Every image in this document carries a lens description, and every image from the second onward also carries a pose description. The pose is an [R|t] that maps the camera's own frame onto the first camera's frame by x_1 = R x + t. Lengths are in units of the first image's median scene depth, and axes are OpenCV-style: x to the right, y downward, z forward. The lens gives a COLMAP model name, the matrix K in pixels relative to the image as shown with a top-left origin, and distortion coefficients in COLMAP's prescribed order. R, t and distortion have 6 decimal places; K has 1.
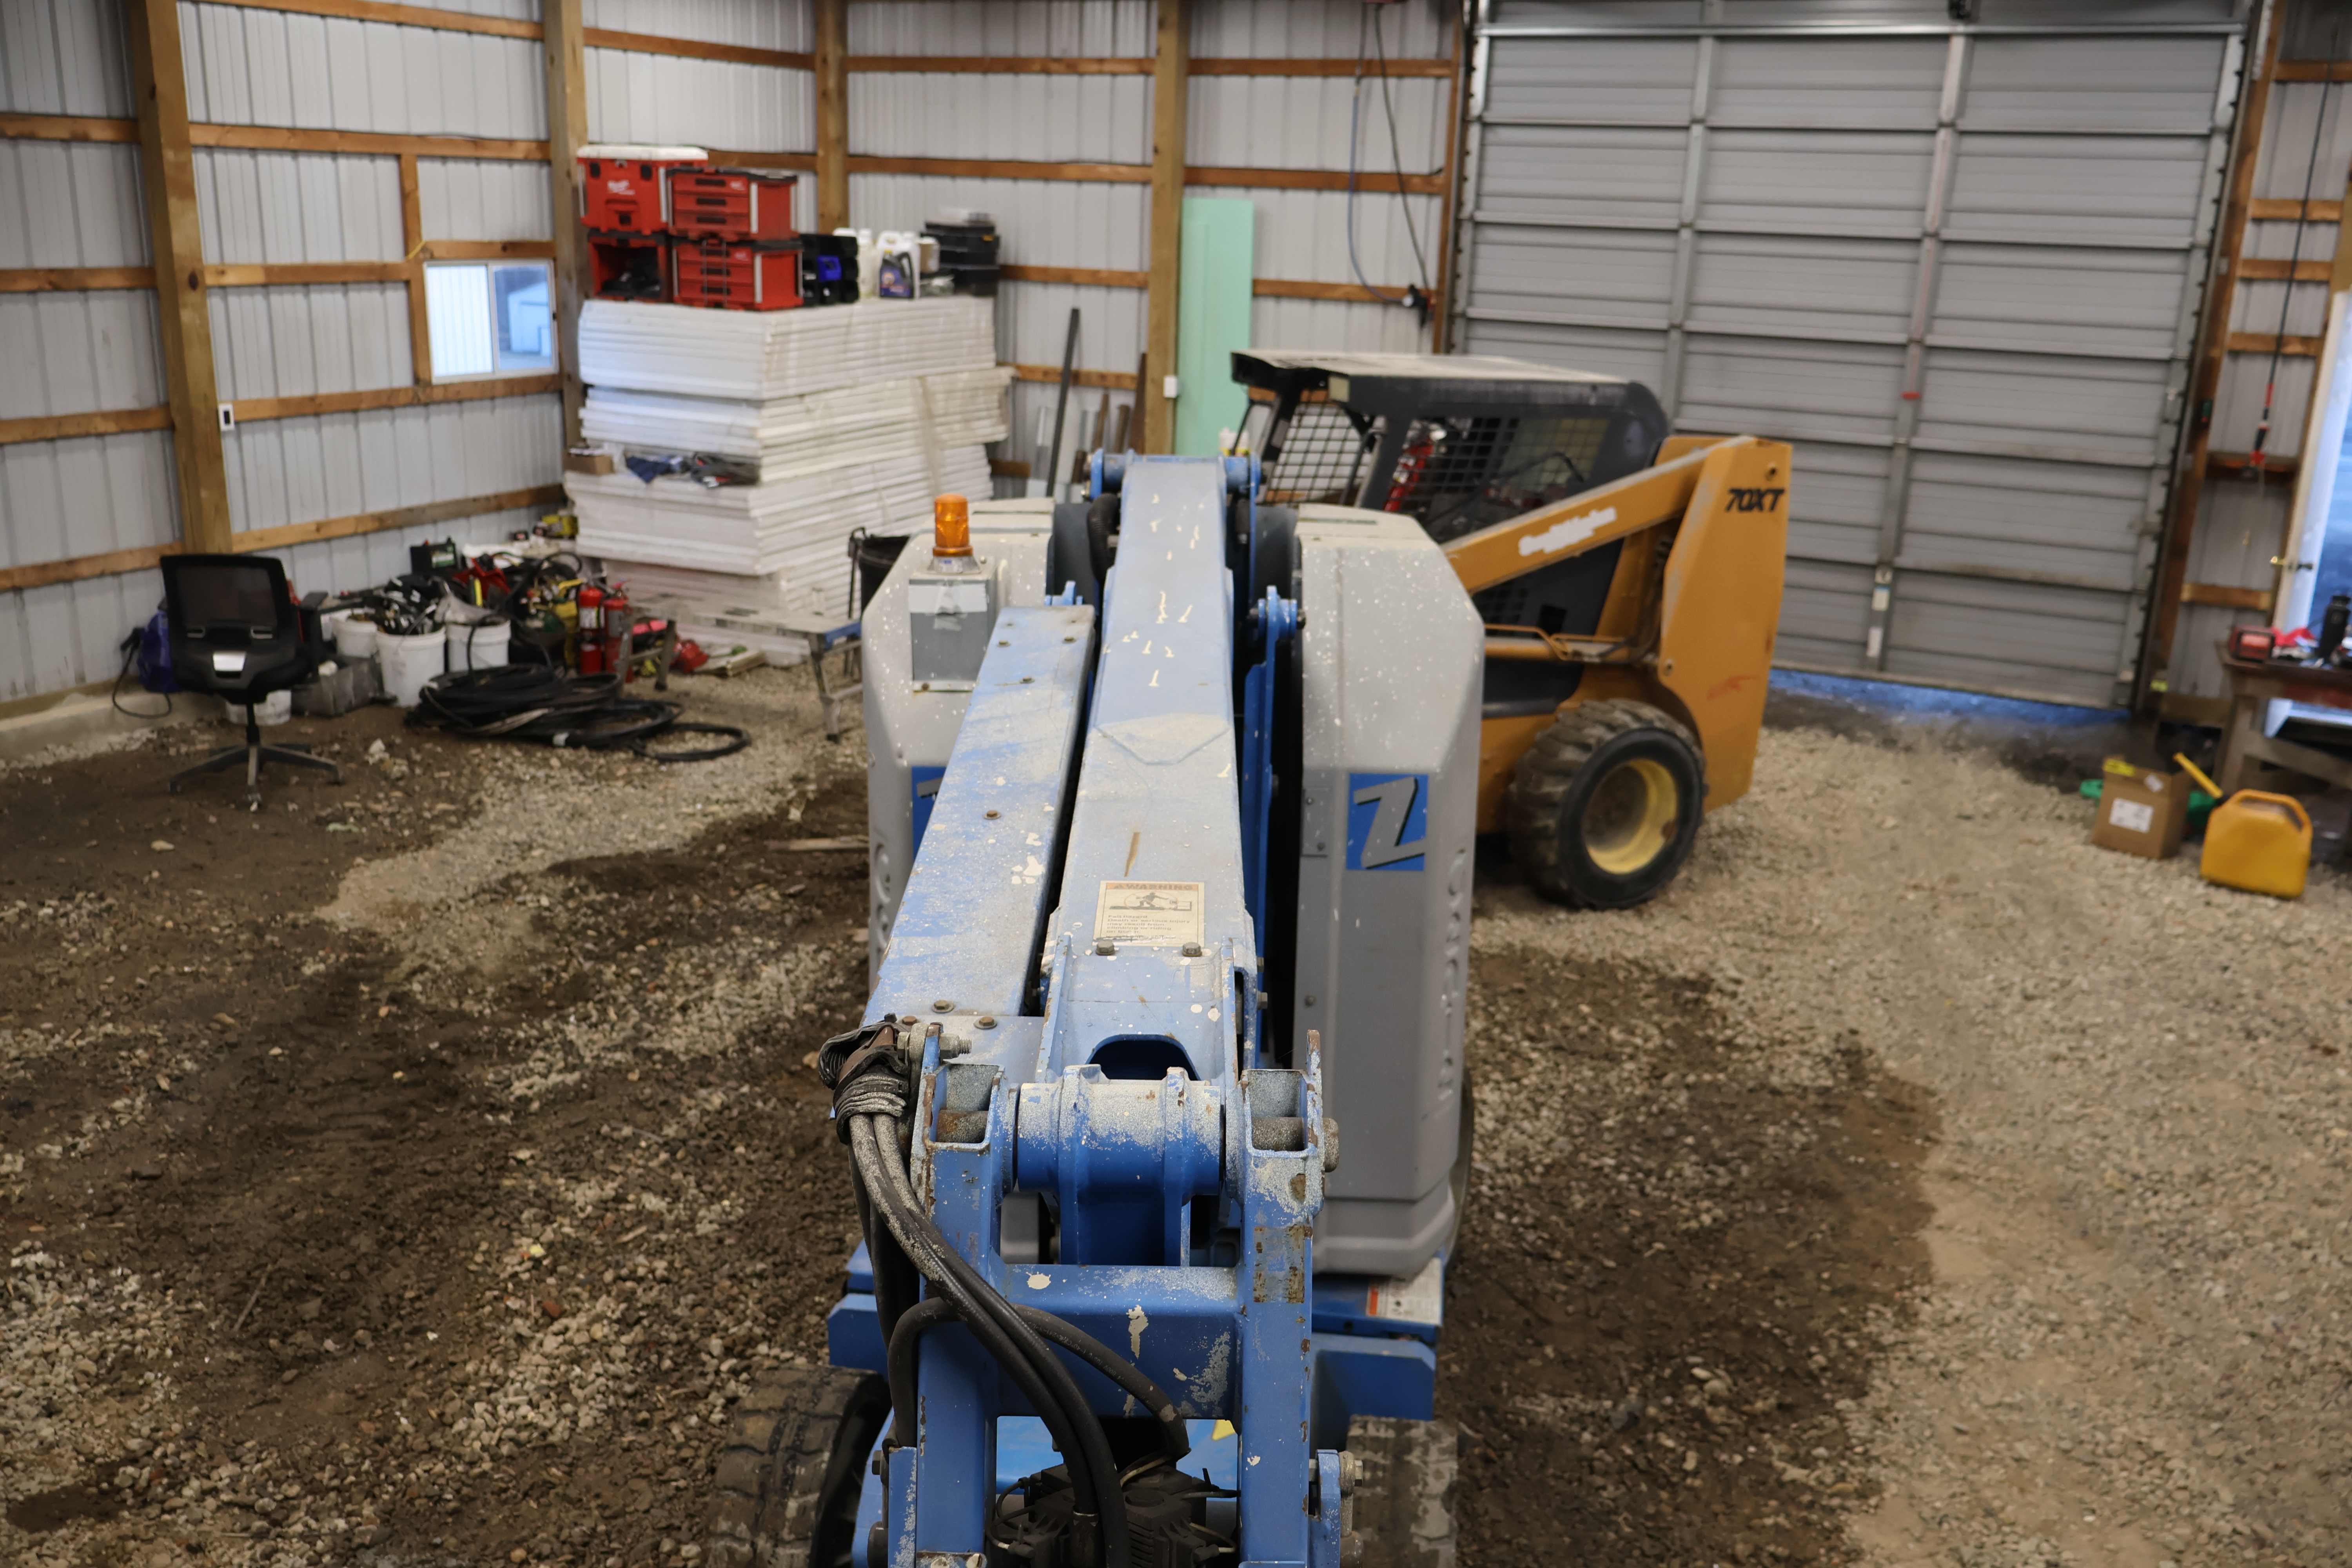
lens RADIAL K [[1937.8, 0, 1175.0], [0, 1937.8, 770.8], [0, 0, 1]] dist [0.008827, -0.042245]
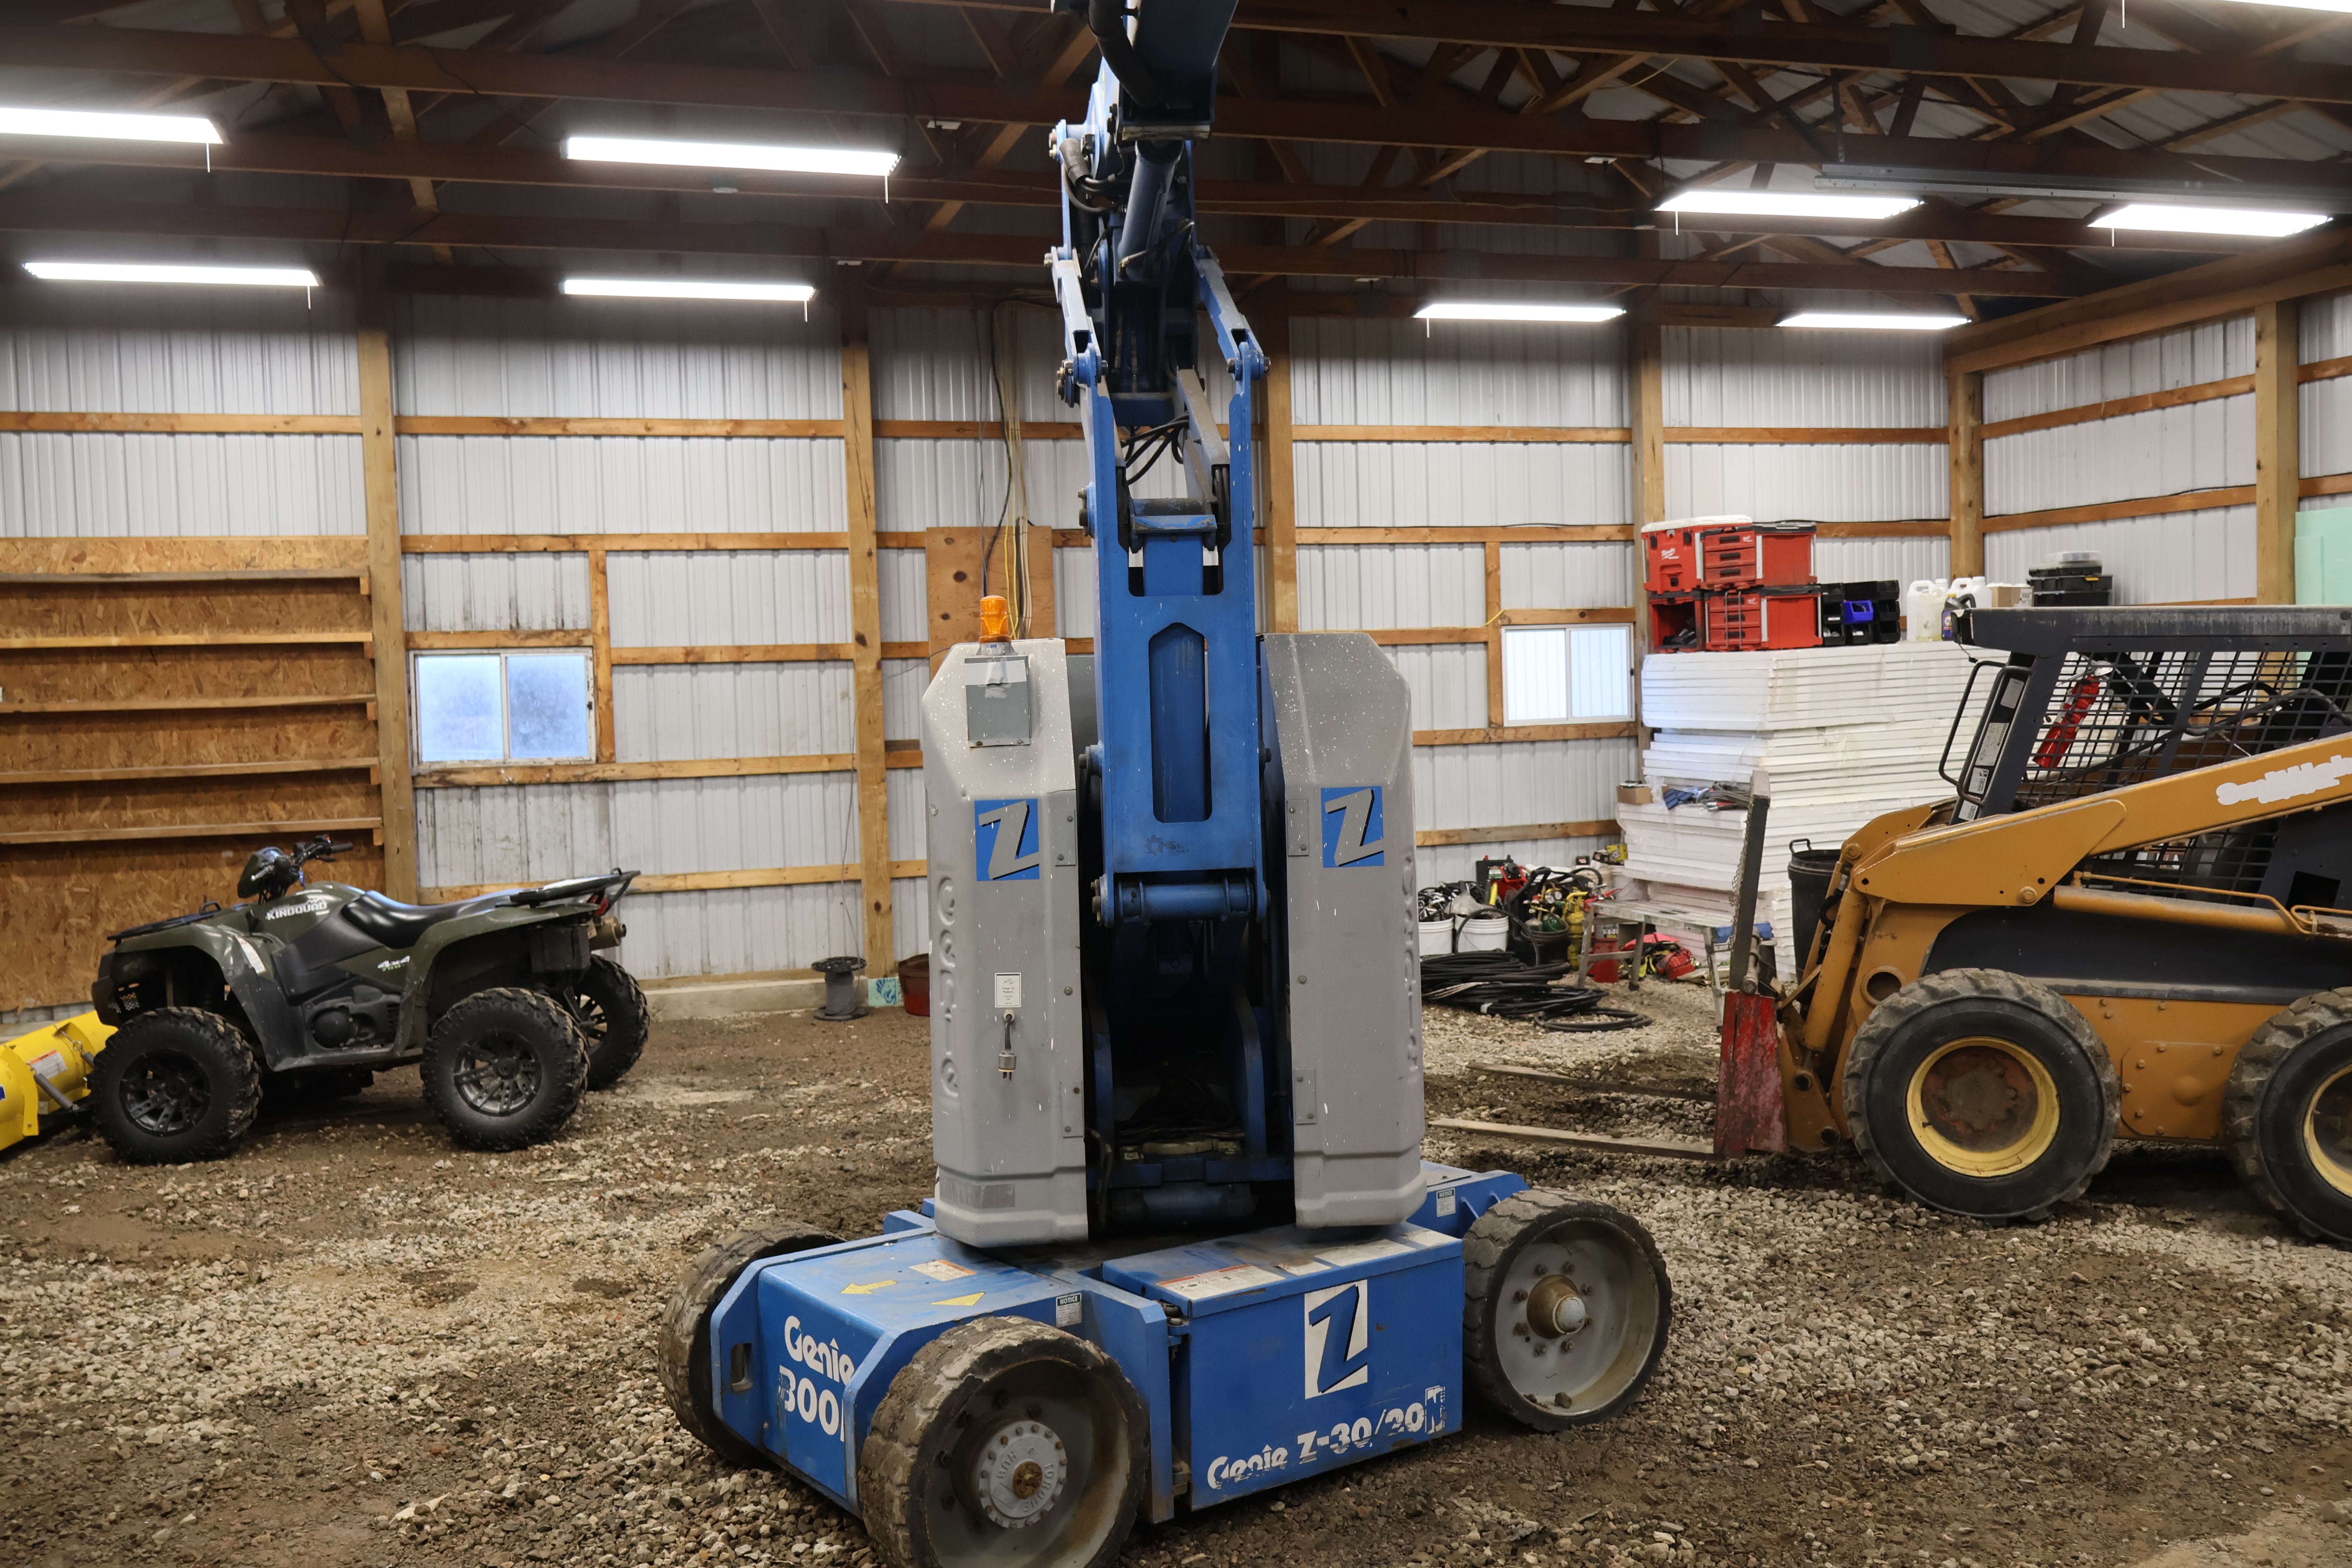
lens RADIAL K [[1937.8, 0, 1175.0], [0, 1937.8, 770.8], [0, 0, 1]] dist [0.008827, -0.042245]
pose [[0.697880, -0.023340, -0.715834, 0.331540], [-0.147155, 0.973473, -0.175204, 0.066051], [0.700934, 0.227610, 0.675933, 0.060769]]
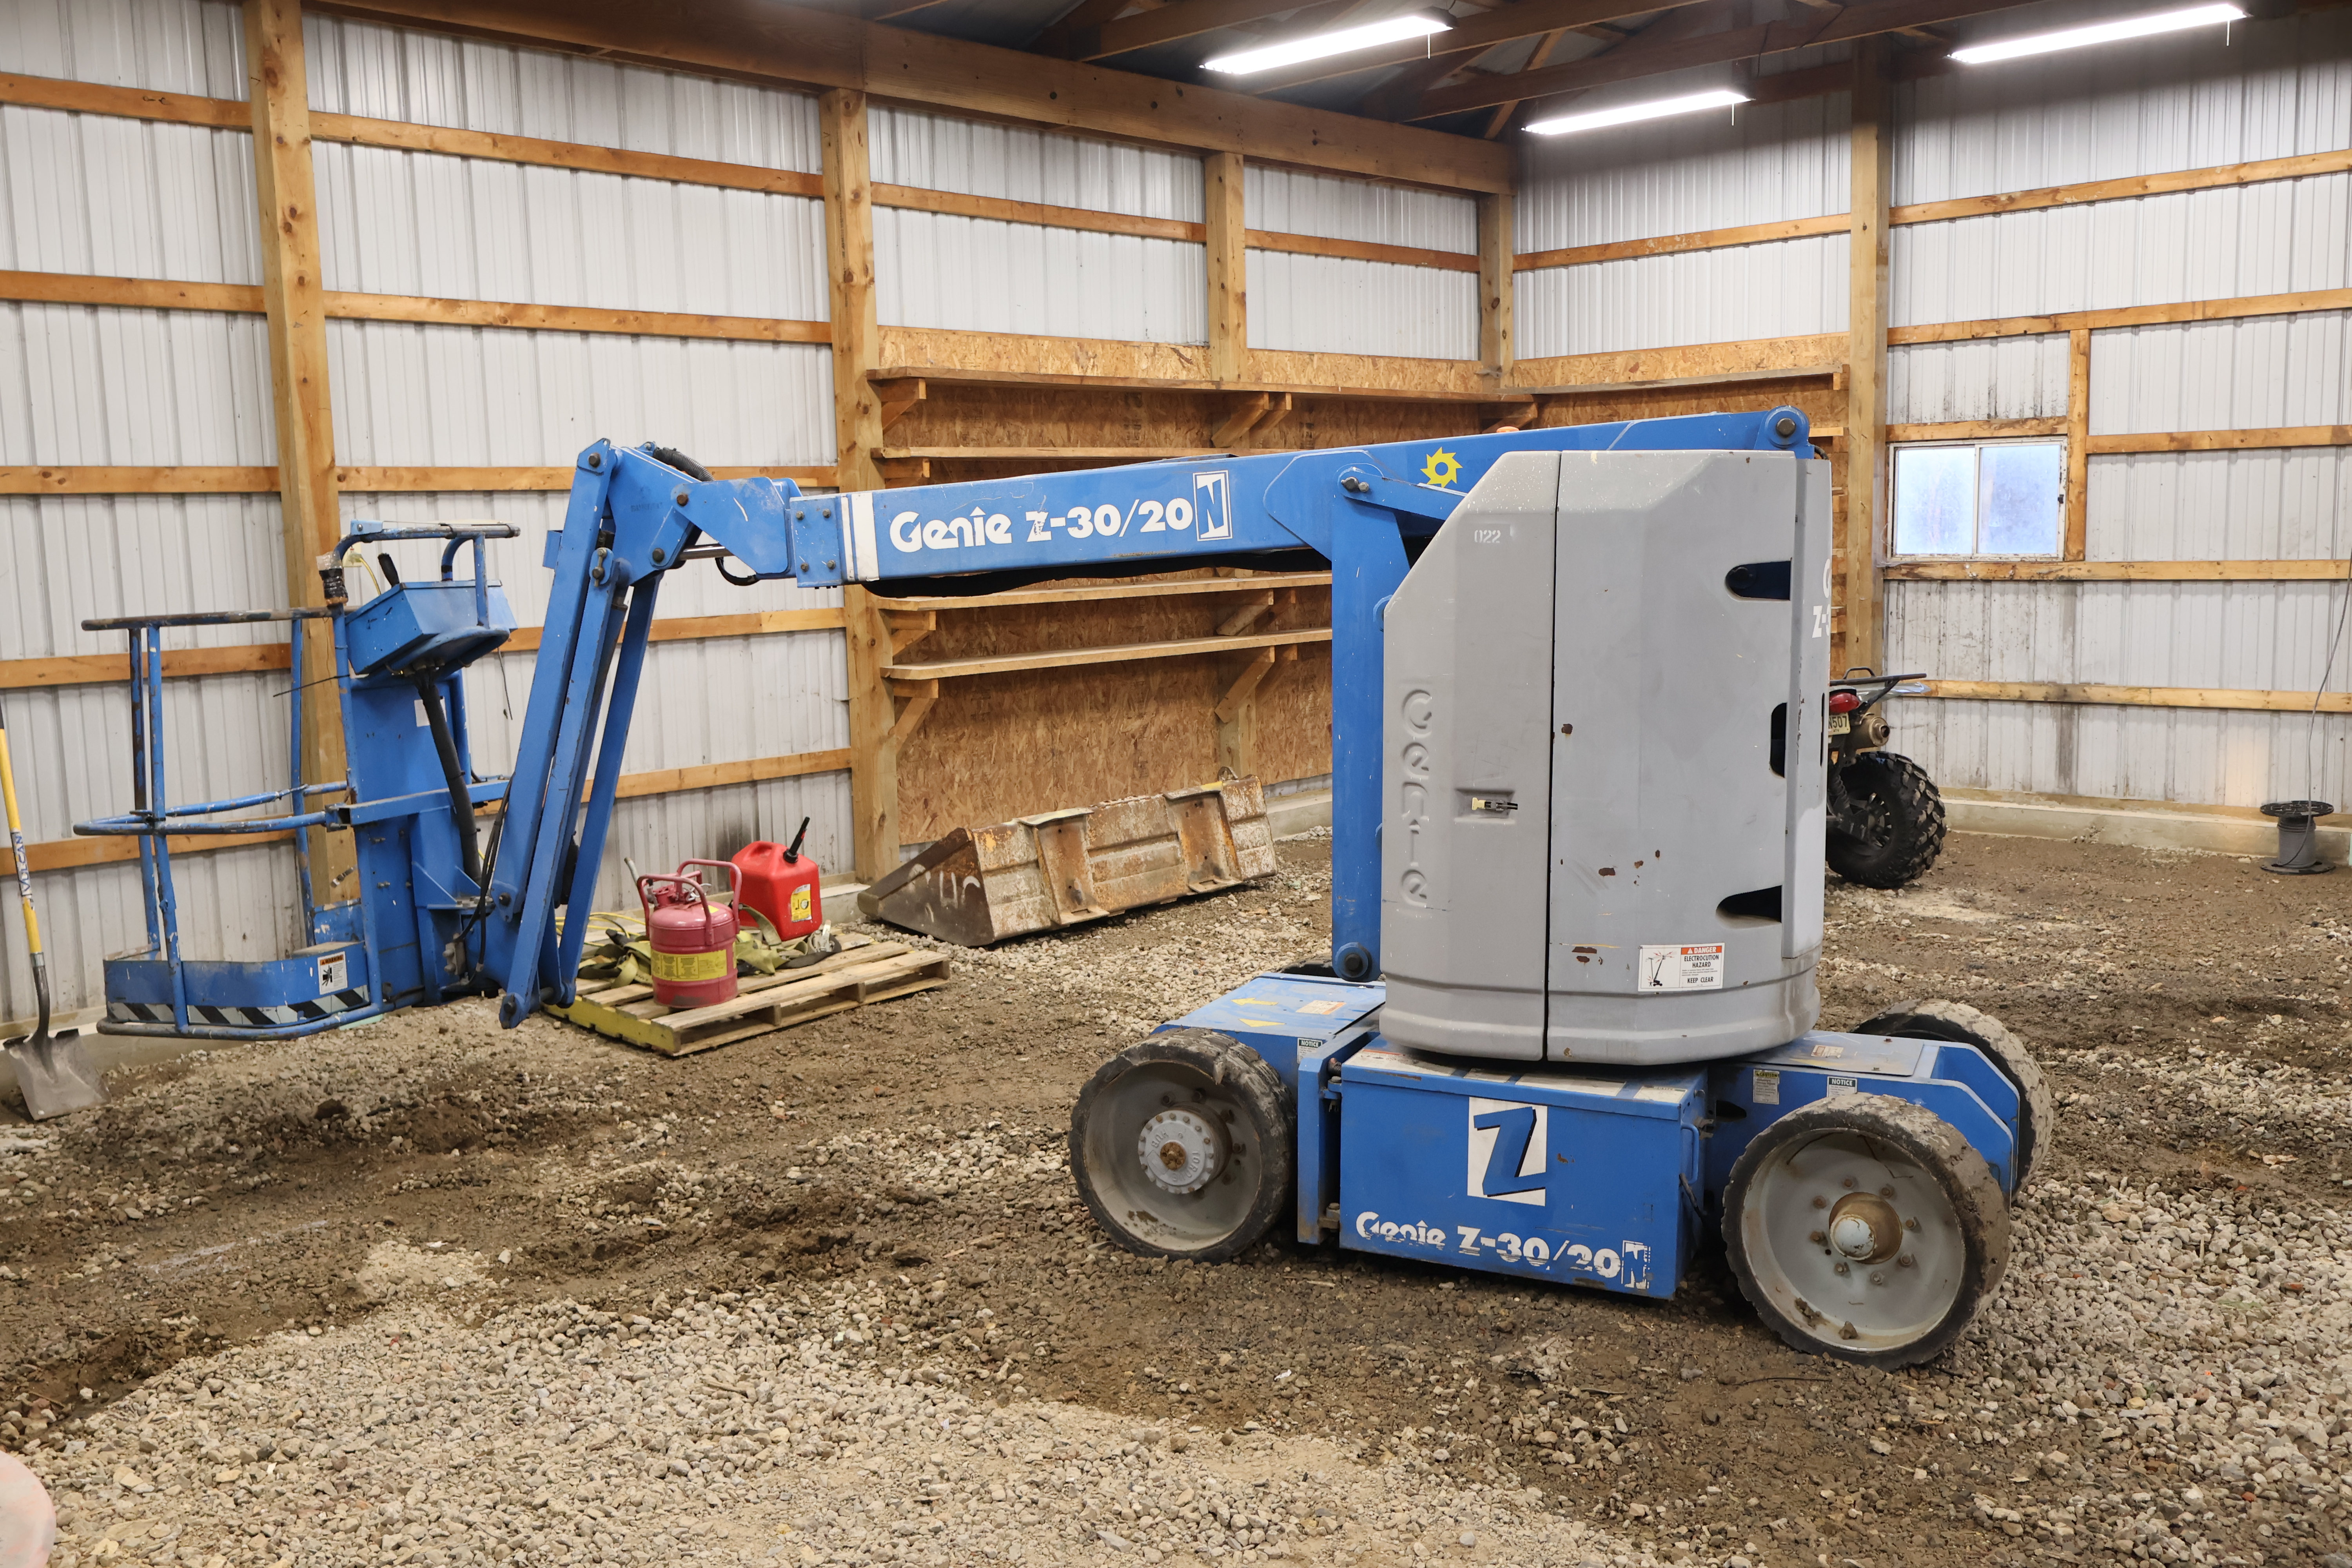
lens RADIAL K [[2088.7, 0, 1176.0], [0, 2088.7, 784.0], [0, 0, 1]] dist [0.001373, 0.001085]
pose [[-0.276827, 0.092304, -0.956476, 0.509076], [-0.251163, 0.953823, 0.164740, -0.028776], [0.927515, 0.285836, -0.240861, 0.417624]]
